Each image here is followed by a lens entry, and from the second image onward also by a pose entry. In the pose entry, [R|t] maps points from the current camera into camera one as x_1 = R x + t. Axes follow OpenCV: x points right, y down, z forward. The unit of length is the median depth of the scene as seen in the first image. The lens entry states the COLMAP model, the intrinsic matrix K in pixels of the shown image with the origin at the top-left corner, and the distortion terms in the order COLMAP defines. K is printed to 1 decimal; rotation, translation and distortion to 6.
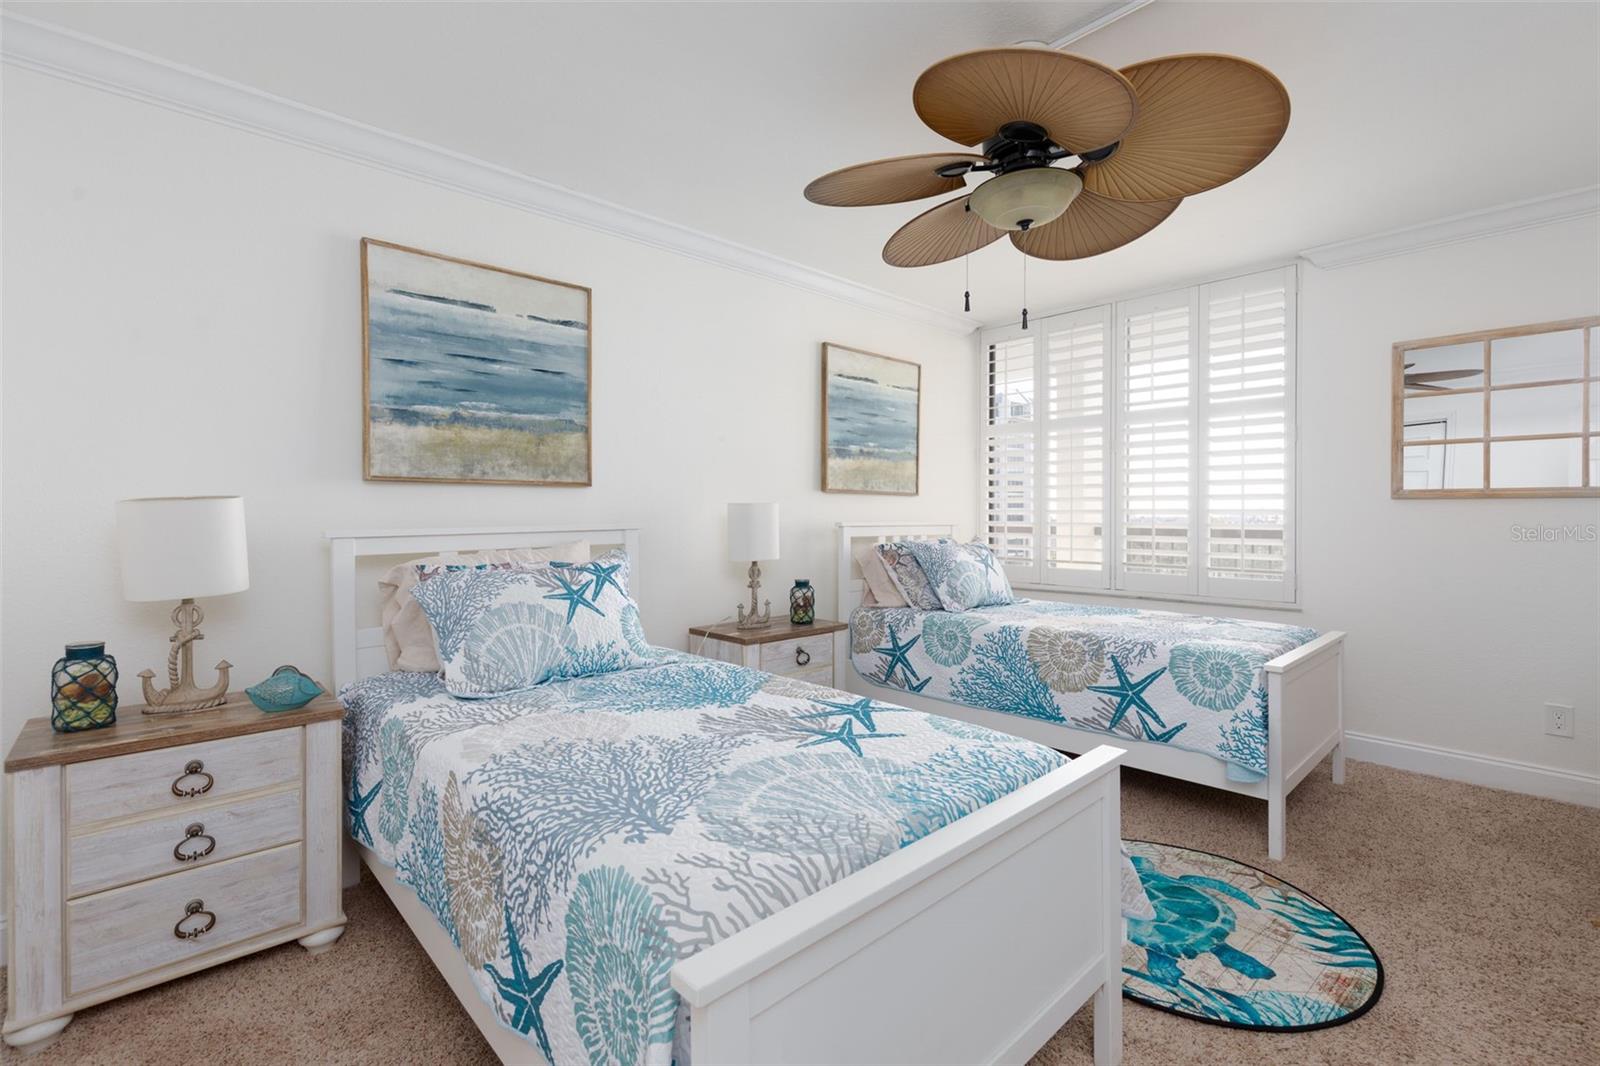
lens RADIAL K [[727.0, 0, 798.1], [0, 727.0, 523.5], [0, 0, 1]] dist [-0.000326, -0.000235]
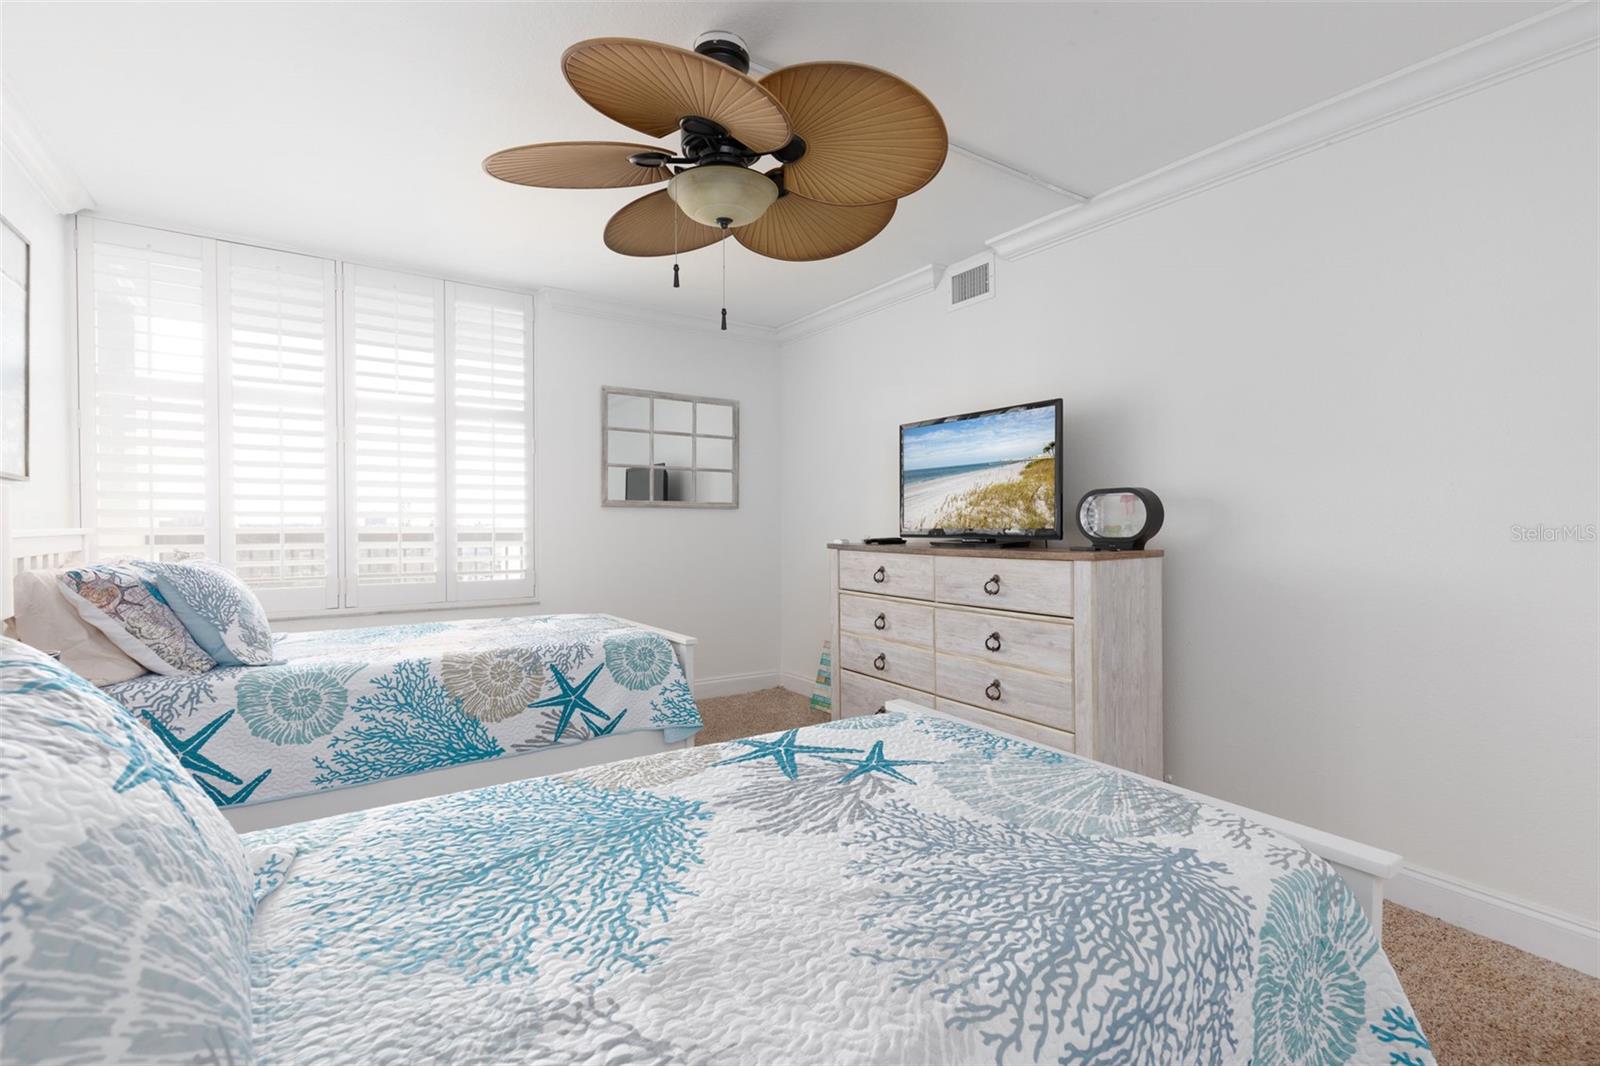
lens RADIAL K [[727.8, 0, 800.0], [0, 727.8, 533.0], [0, 0, 1]] dist [0.016483, -0.000404]
pose [[0.144022, -0.017322, 0.989423, -0.491856], [0.007818, 0.999835, 0.016367, -0.005913], [-0.989544, 0.005378, 0.144133, 0.559748]]
